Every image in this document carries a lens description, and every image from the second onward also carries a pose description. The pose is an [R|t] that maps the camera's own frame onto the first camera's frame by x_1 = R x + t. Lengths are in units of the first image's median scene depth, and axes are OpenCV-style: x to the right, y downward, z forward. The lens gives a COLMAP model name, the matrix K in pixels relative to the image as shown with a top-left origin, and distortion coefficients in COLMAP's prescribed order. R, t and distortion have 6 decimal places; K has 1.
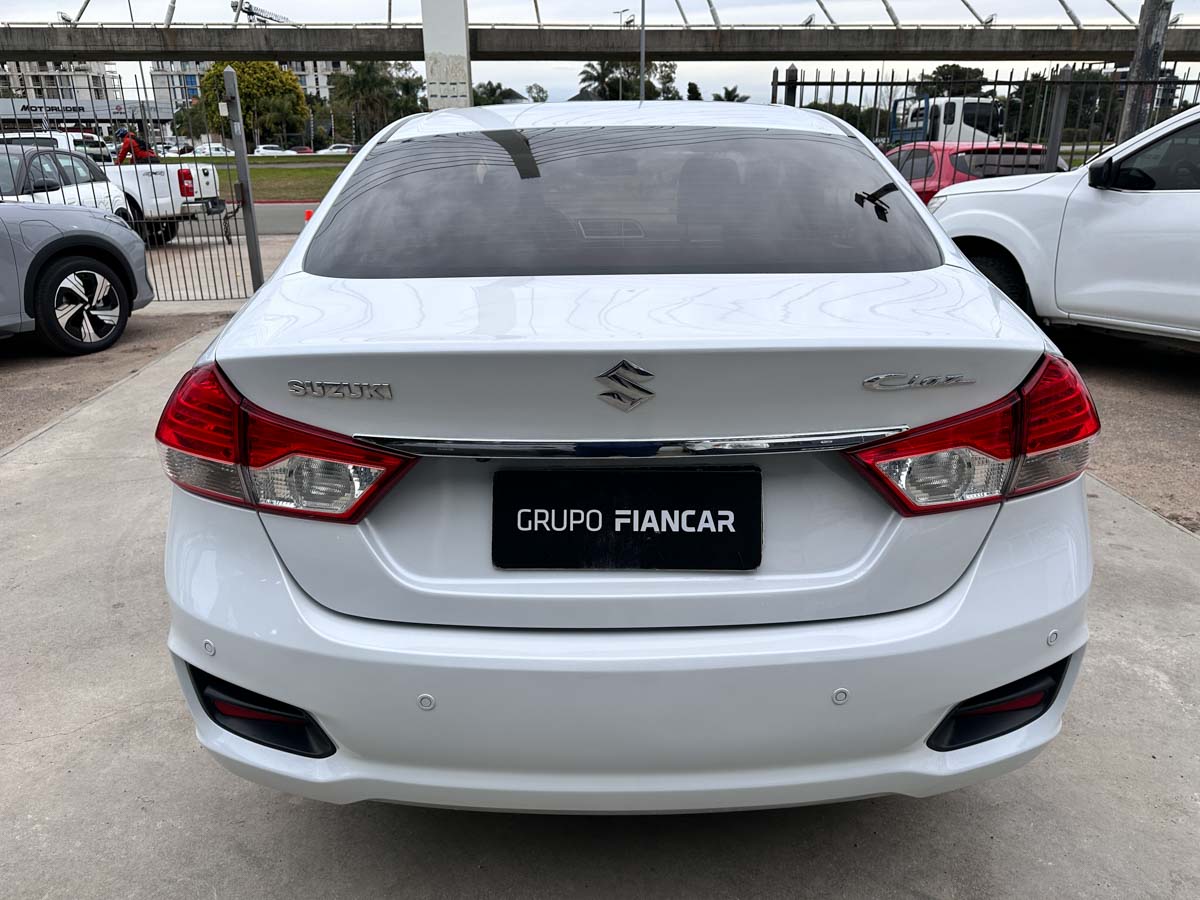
lens RADIAL K [[832.1, 0, 598.1], [0, 832.1, 445.1], [0, 0, 1]] dist [0.058326, -0.047623]
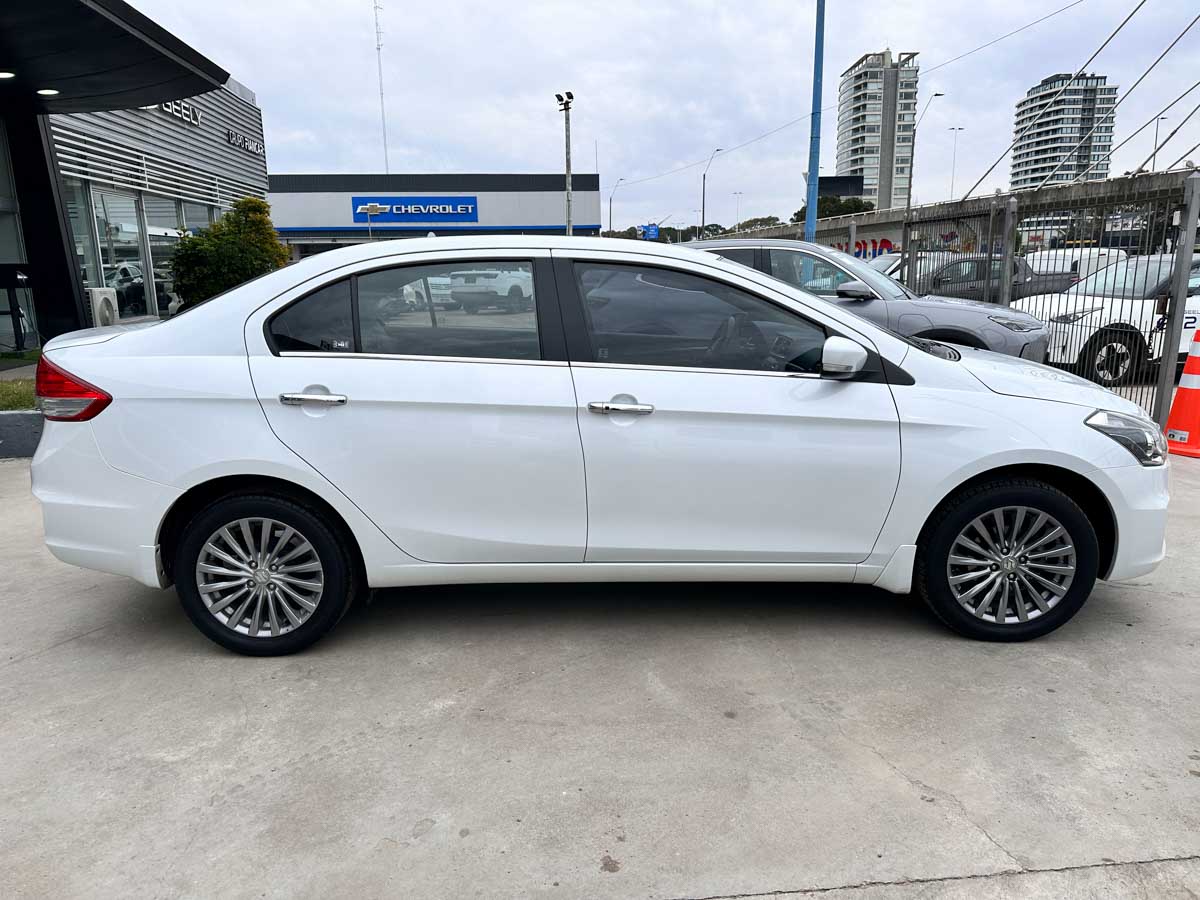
lens RADIAL K [[857.0, 0, 600.0], [0, 857.0, 450.0], [0, 0, 1]] dist [-0.000760, -0.003746]
pose [[0.034284, 0.220683, -0.974743, 0.083774], [-0.323387, 0.925295, 0.198114, -0.024335], [0.945645, 0.308427, 0.103089, 0.064606]]
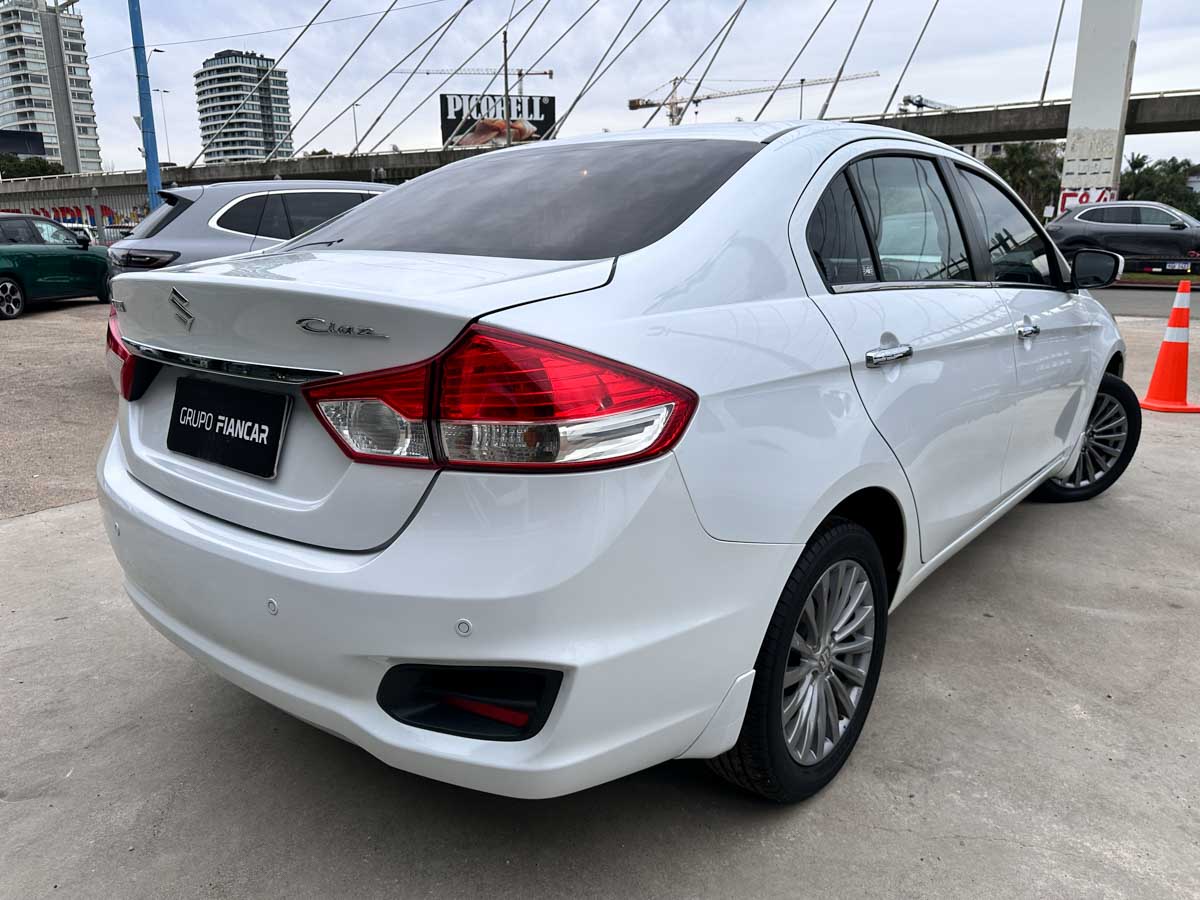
lens RADIAL K [[857.0, 0, 600.0], [0, 857.0, 450.0], [0, 0, 1]] dist [-0.000760, -0.003746]
pose [[0.770691, 0.167648, -0.614760, 0.033735], [-0.221595, 0.975066, -0.011897, 0.000478], [0.597437, 0.145397, 0.788625, 0.008029]]
